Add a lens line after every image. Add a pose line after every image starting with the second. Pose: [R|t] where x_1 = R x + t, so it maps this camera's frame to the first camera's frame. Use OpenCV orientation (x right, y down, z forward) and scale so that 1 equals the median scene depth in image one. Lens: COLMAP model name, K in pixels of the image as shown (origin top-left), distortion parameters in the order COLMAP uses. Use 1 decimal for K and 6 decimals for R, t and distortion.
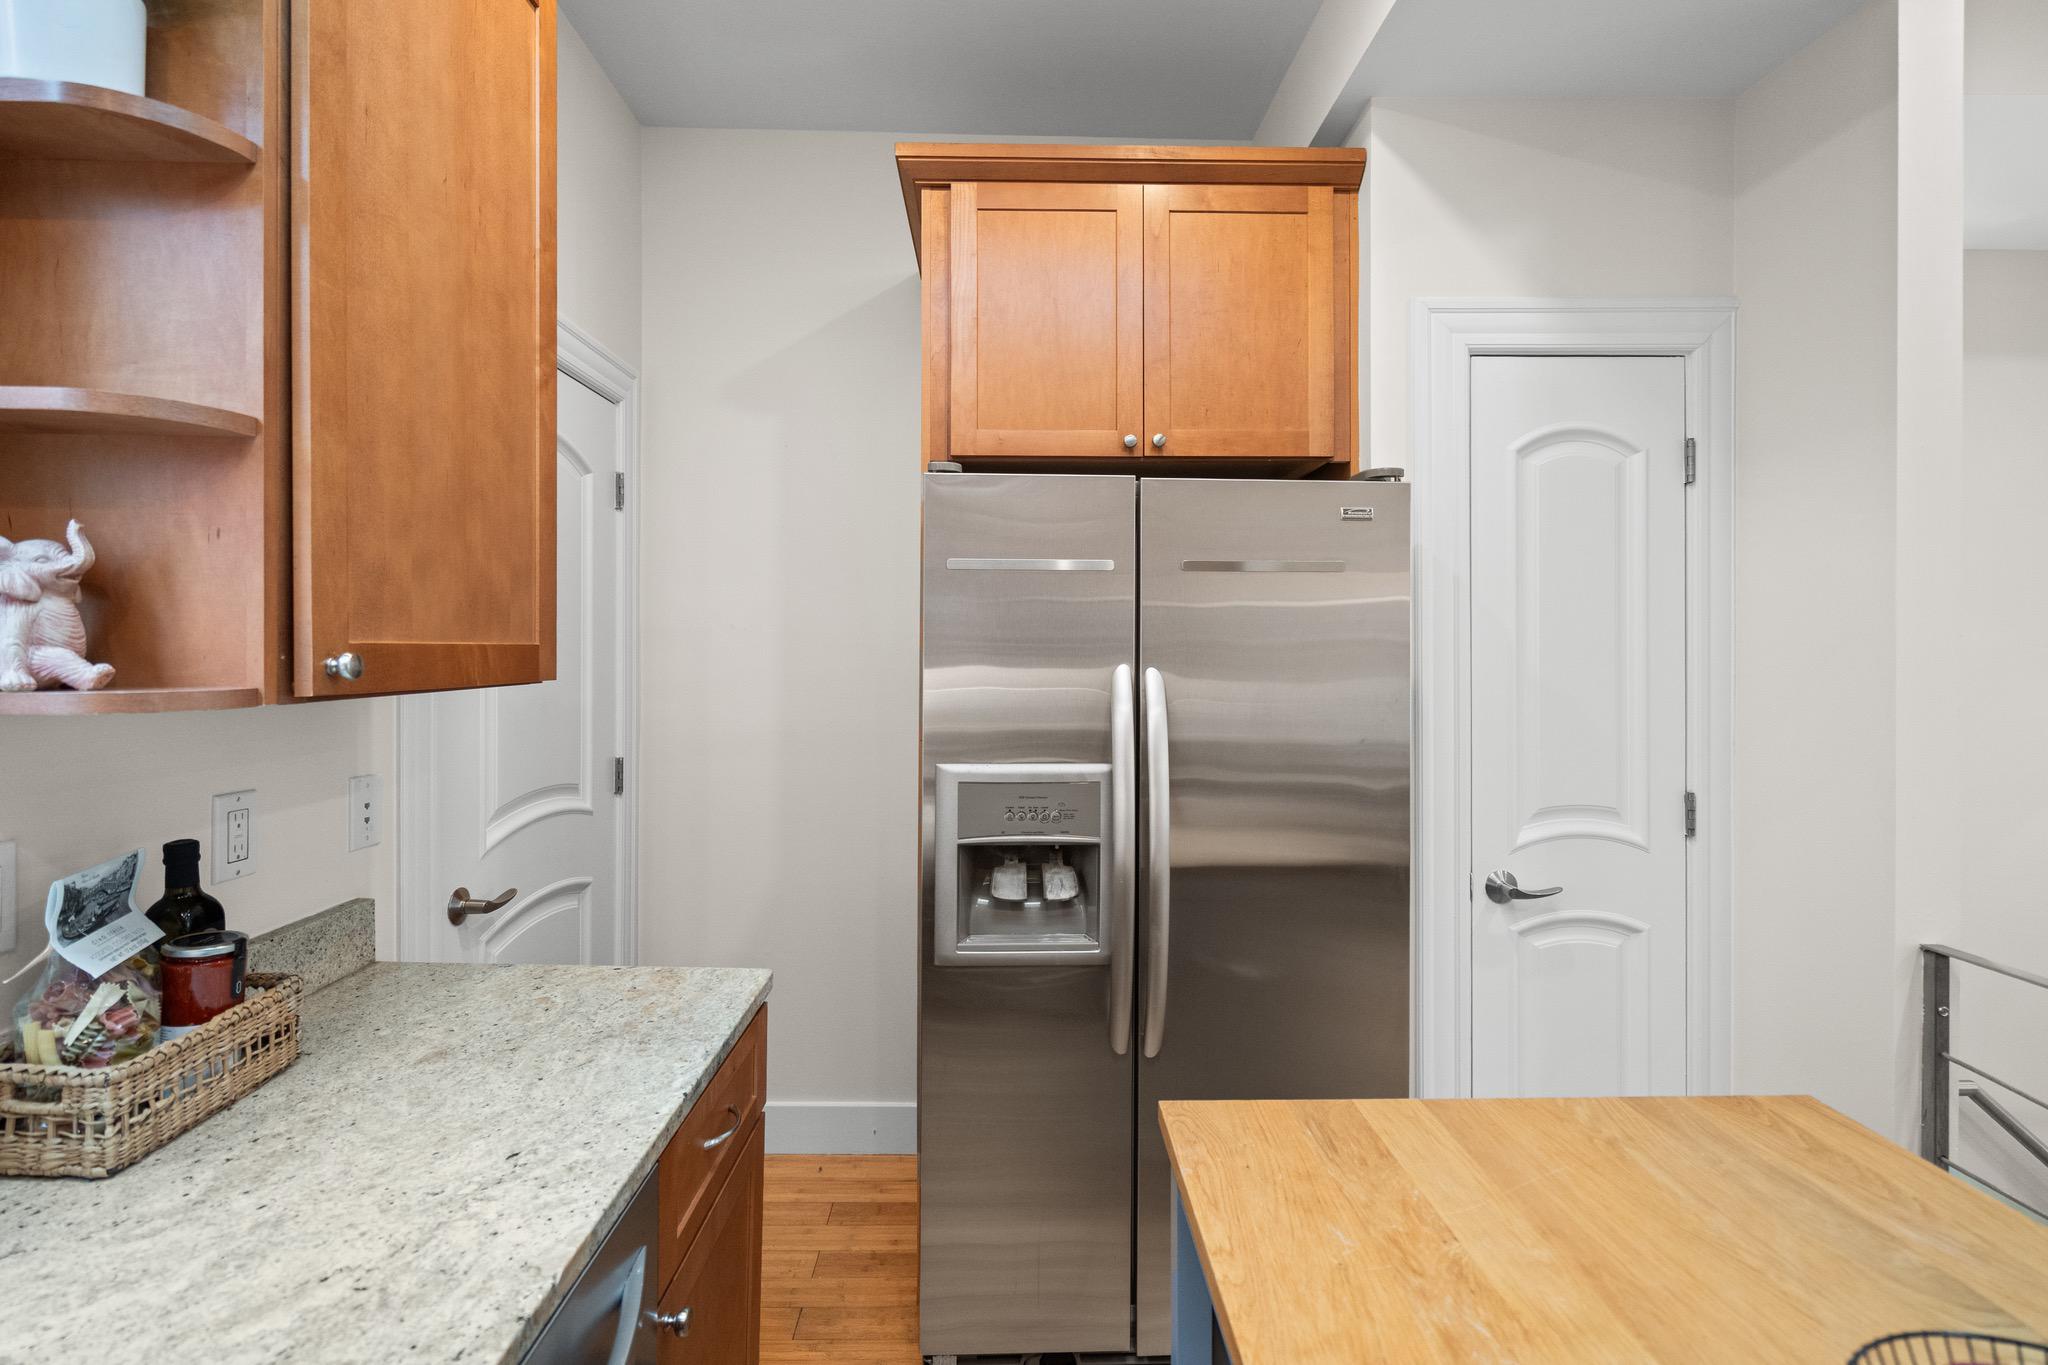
lens RADIAL K [[916.2, 0, 968.7], [0, 916.2, 647.5], [0, 0, 1]] dist [-0.002285, 0.000247]
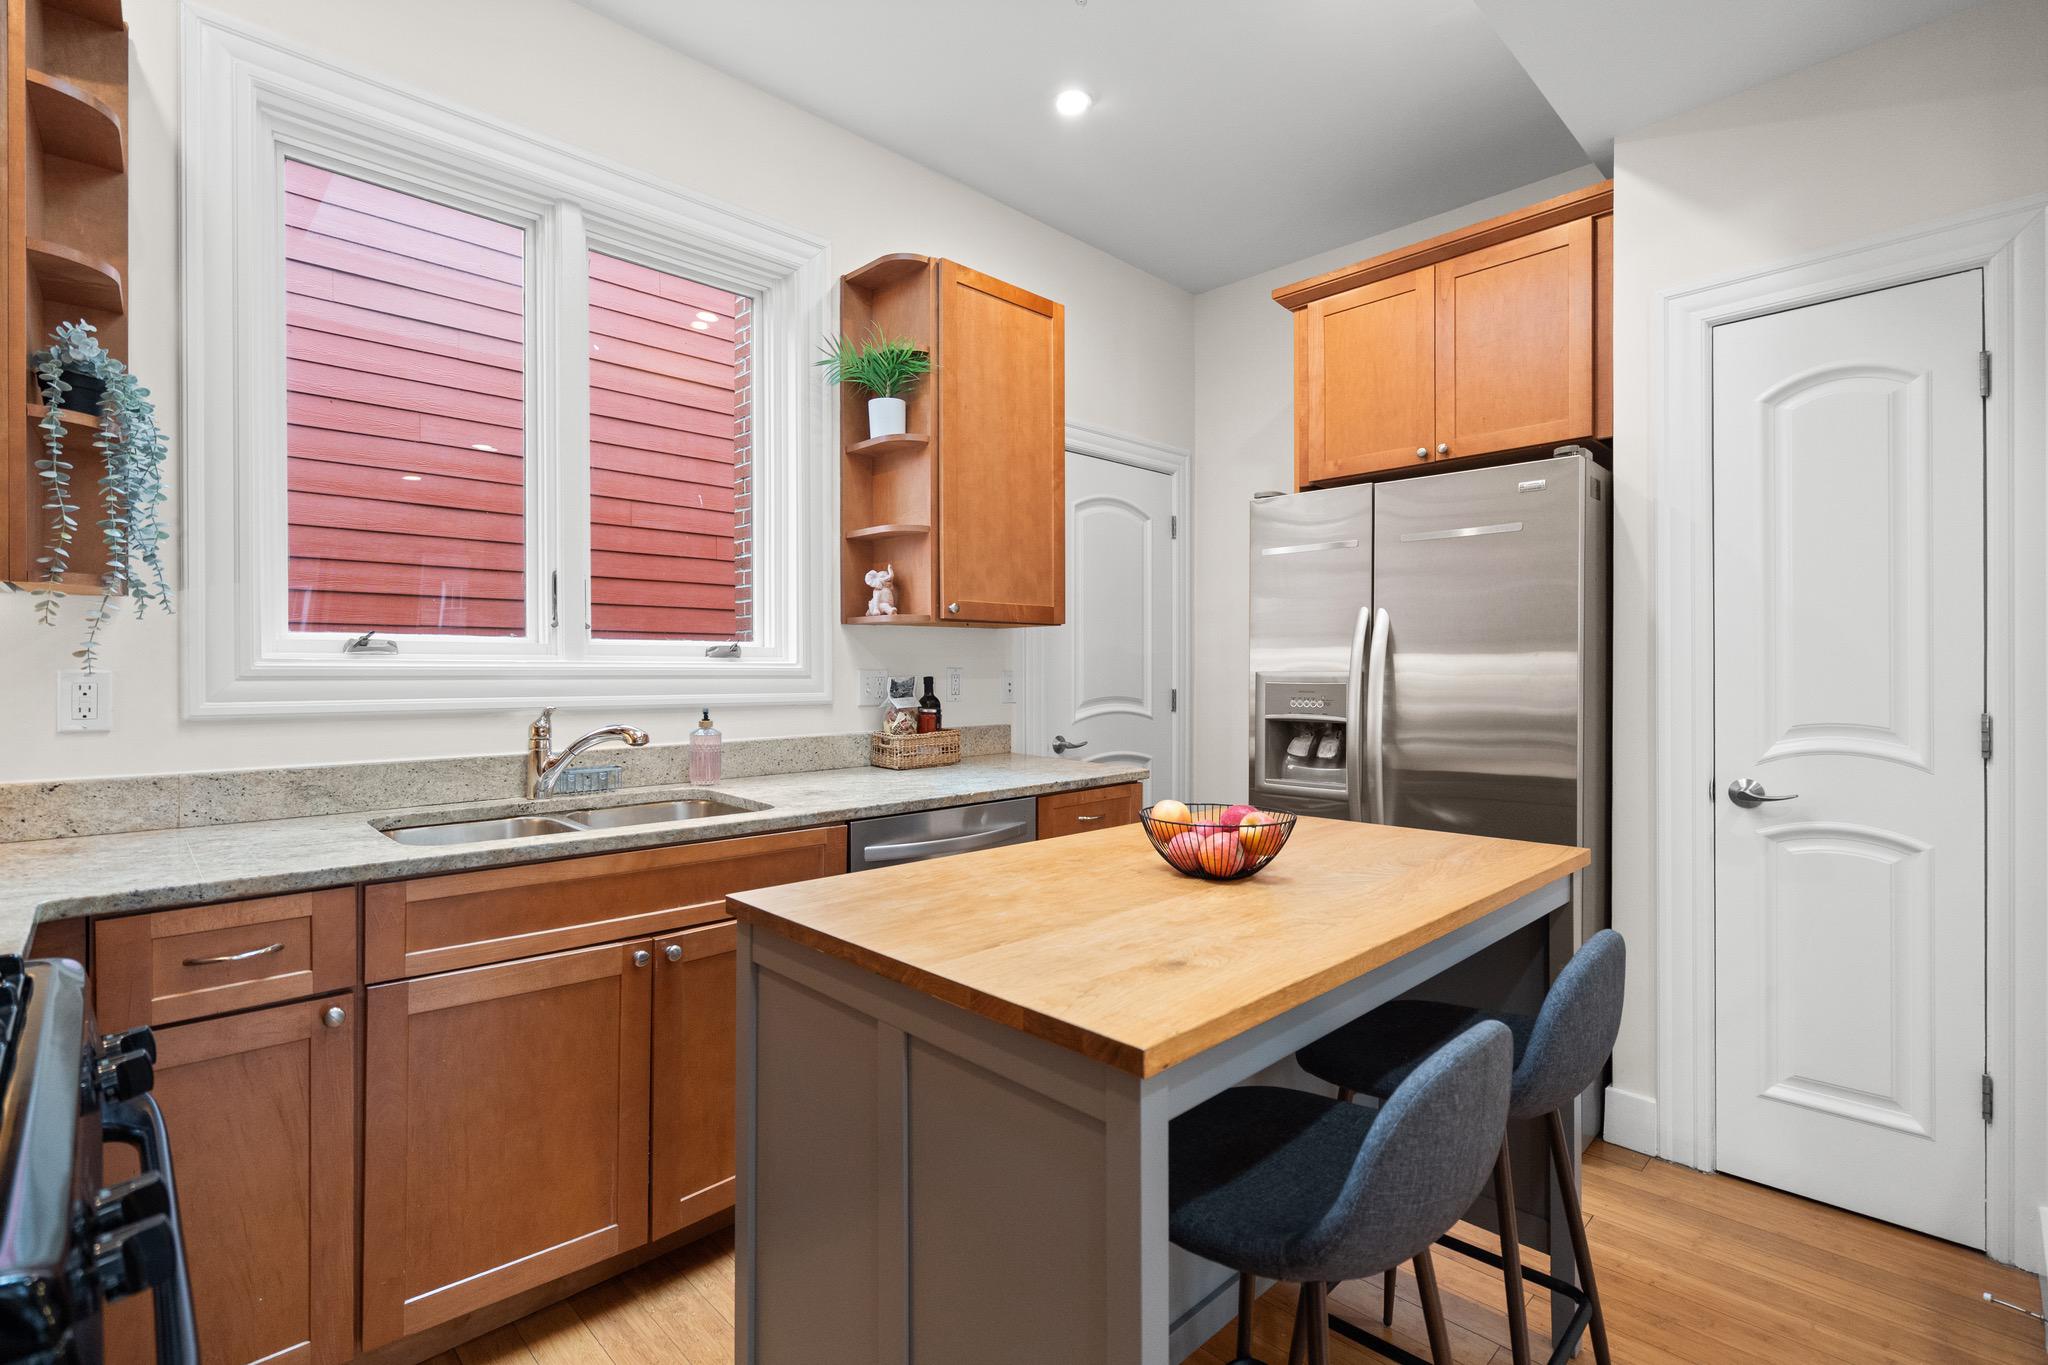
lens RADIAL K [[939.0, 0, 1027.8], [0, 939.0, 676.2], [0, 0, 1]] dist [-0.005154, 0.001886]
pose [[0.685795, -0.000081, -0.727795, 0.989742], [0.000336, 1.000000, 0.000206, 0.142919], [0.727795, -0.000386, 0.685795, -0.519703]]
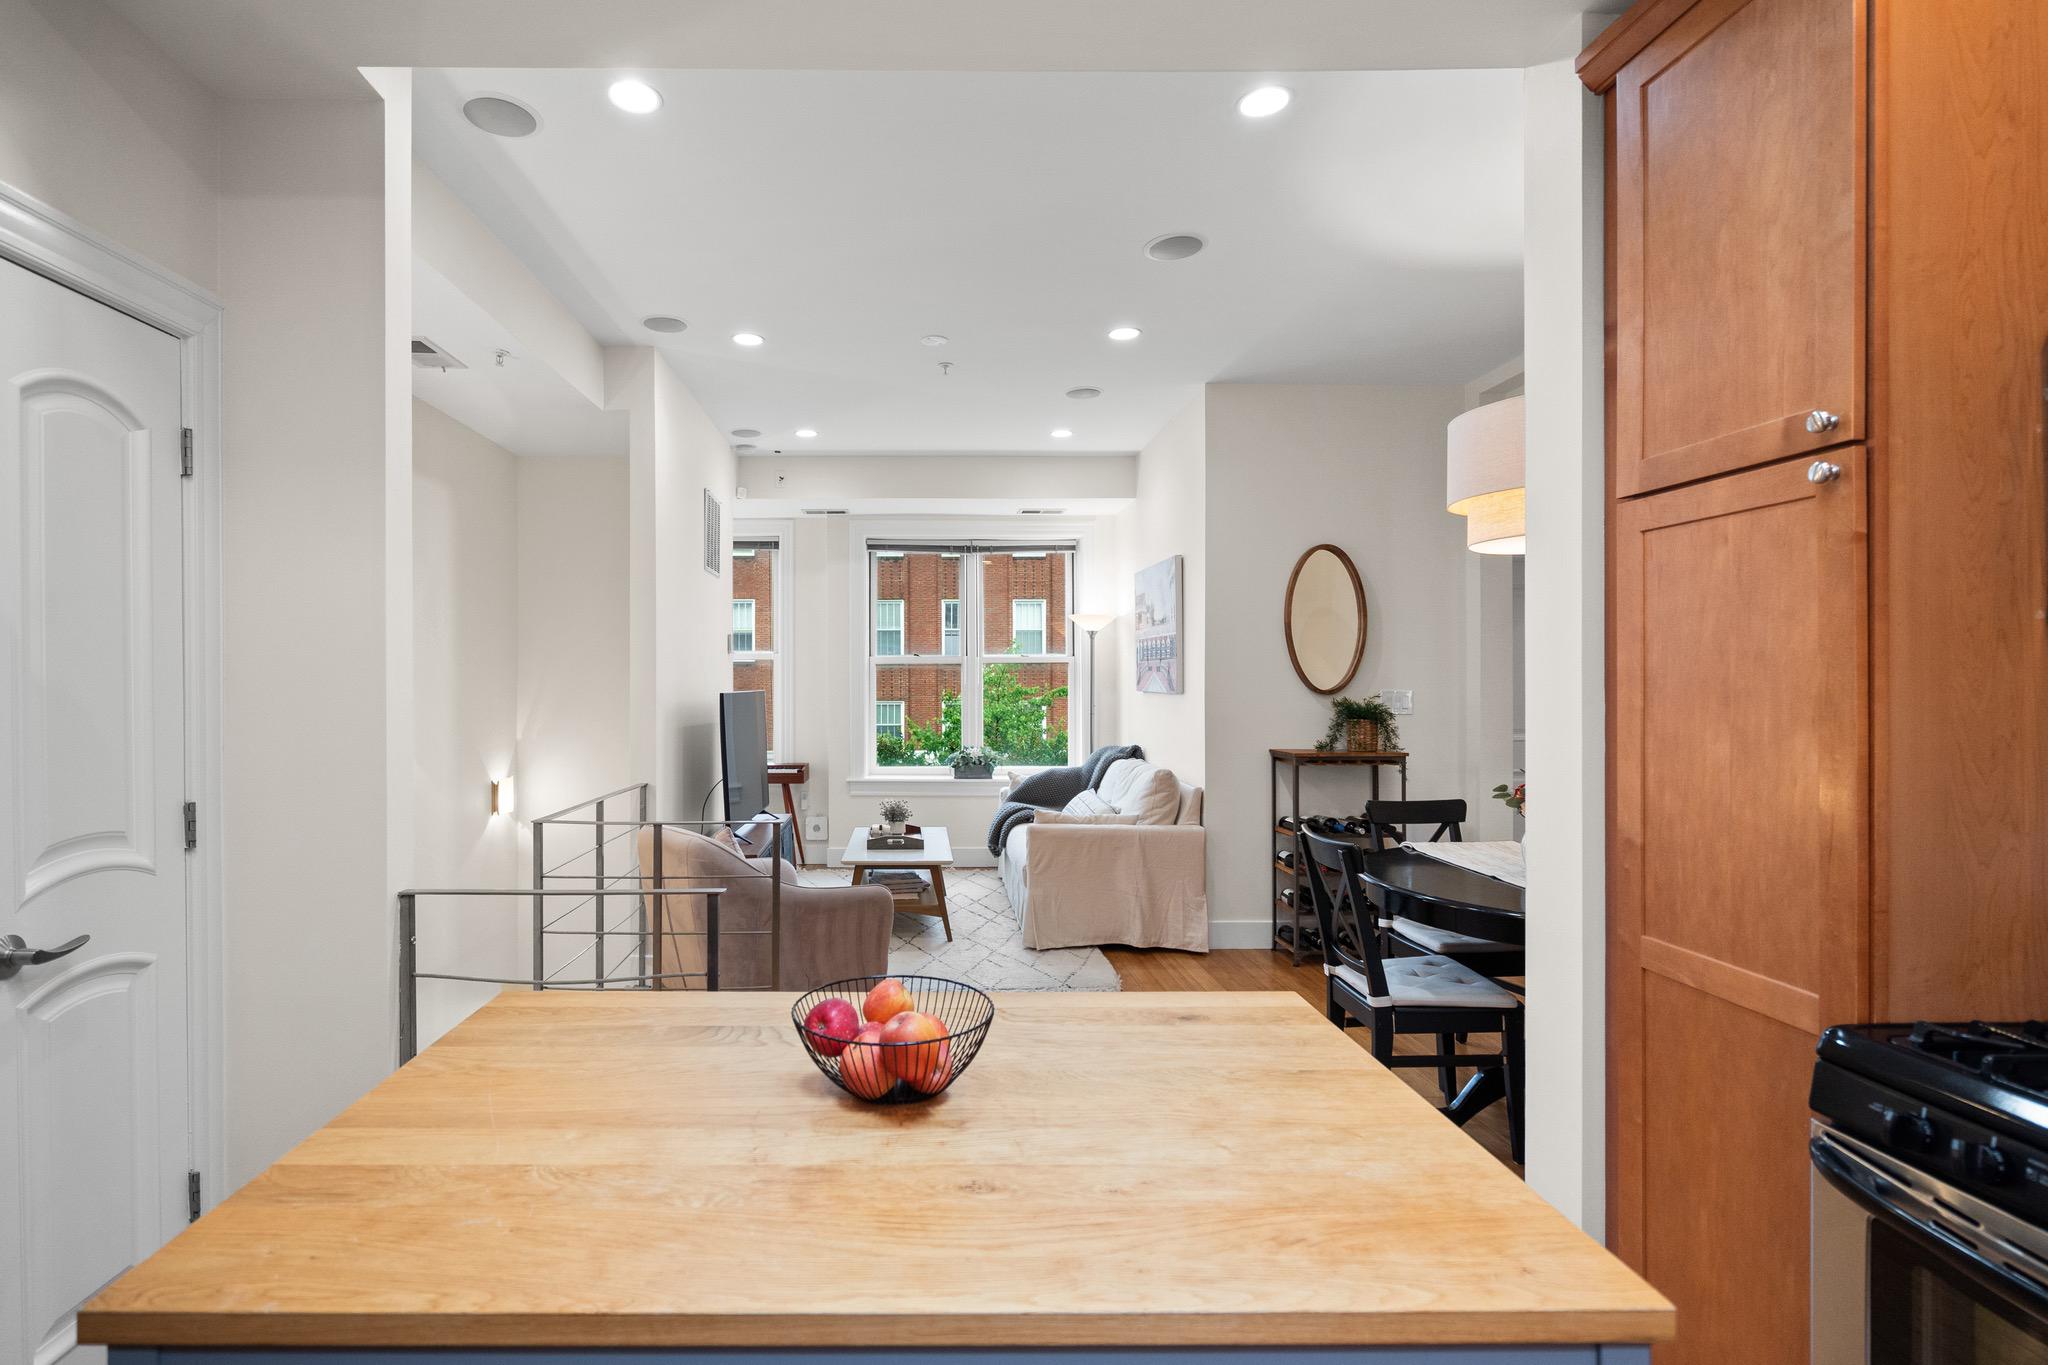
lens RADIAL K [[1011.6, 0, 1004.0], [0, 1011.6, 687.3], [0, 0, 1]] dist [0.002961, 0.000927]
pose [[-0.074841, -0.007919, 0.997164, -0.389818], [0.001170, 0.999967, 0.008029, 0.038348], [-0.997195, 0.001767, -0.074829, 0.288895]]
